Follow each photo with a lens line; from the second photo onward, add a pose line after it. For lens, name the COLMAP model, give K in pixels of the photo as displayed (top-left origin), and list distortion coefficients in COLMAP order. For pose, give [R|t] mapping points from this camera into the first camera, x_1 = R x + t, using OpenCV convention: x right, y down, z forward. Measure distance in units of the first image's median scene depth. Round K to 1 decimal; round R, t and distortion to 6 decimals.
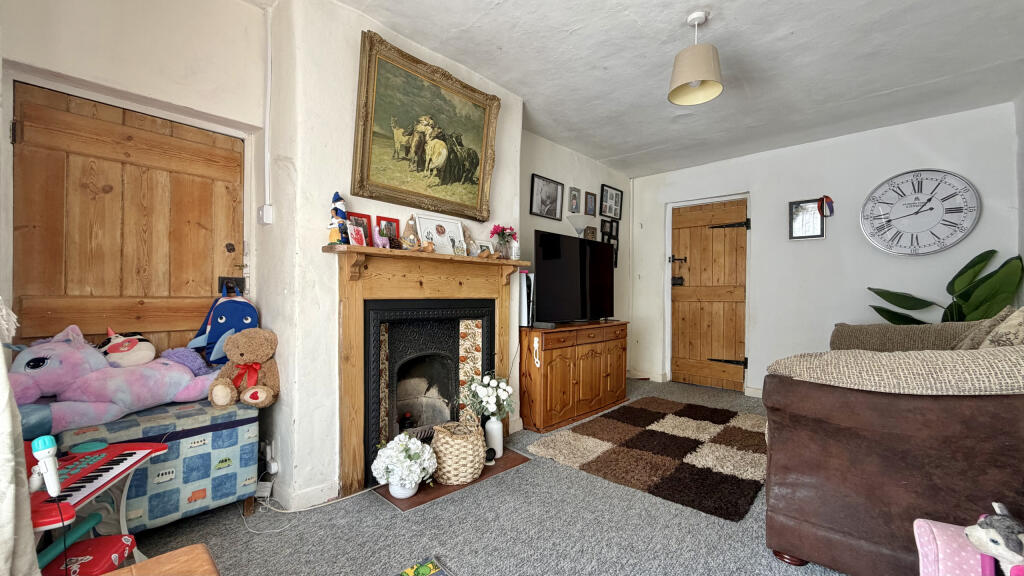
lens RADIAL K [[405.5, 0, 509.0], [0, 405.5, 293.2], [0, 0, 1]] dist [-0.003980, -0.000075]
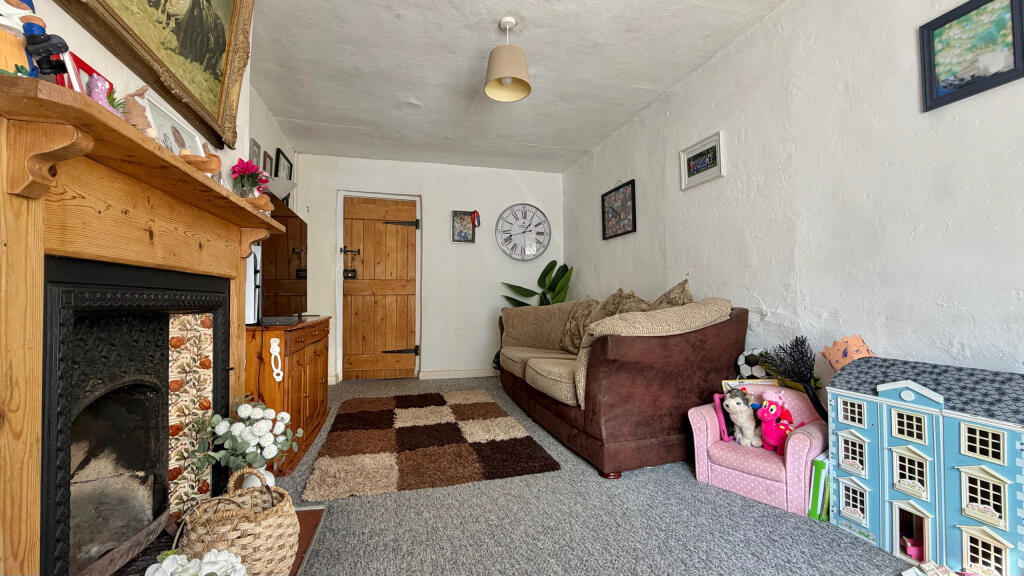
lens RADIAL K [[405.5, 0, 507.8], [0, 405.5, 286.0], [0, 0, 1]] dist [-0.003980, -0.000075]
pose [[0.528759, 0.019135, 0.848556, -0.302336], [0.005182, 0.999654, -0.025772, 0.039060], [-0.848756, 0.018024, 0.528477, 0.293040]]
